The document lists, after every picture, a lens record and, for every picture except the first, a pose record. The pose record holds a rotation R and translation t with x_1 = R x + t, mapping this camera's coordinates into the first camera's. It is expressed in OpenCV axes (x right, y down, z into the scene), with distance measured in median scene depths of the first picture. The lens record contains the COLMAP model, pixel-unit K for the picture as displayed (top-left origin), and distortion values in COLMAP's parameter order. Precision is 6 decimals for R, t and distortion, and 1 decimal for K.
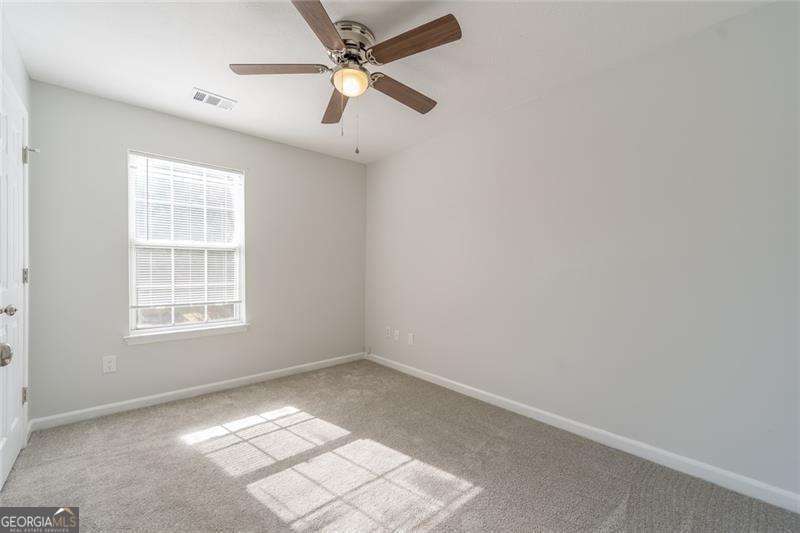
lens RADIAL K [[323.0, 0, 397.9], [0, 323.0, 271.6], [0, 0, 1]] dist [0.001743, -0.000039]
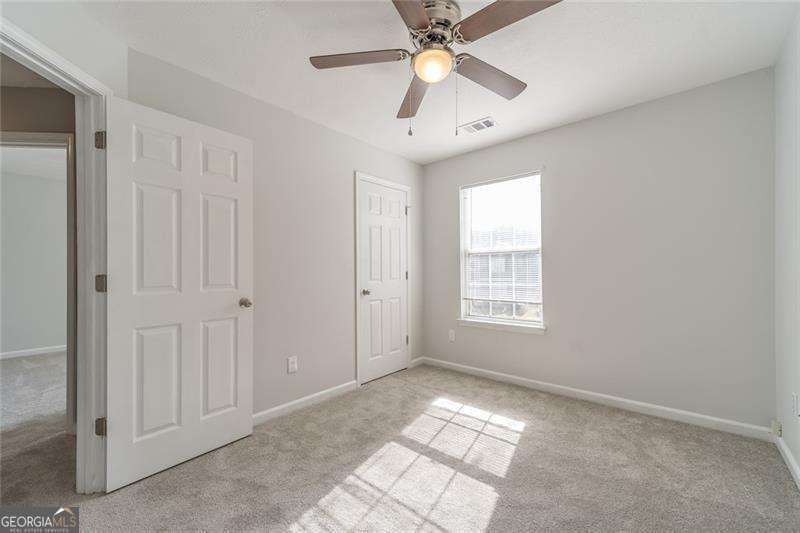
lens RADIAL K [[322.6, 0, 405.3], [0, 322.6, 268.8], [0, 0, 1]] dist [0.018868, -0.000037]
pose [[0.151893, -0.010608, -0.988340, 0.569895], [0.003042, 0.999943, -0.010265, -0.005472], [0.988392, -0.001448, 0.151916, 0.597929]]
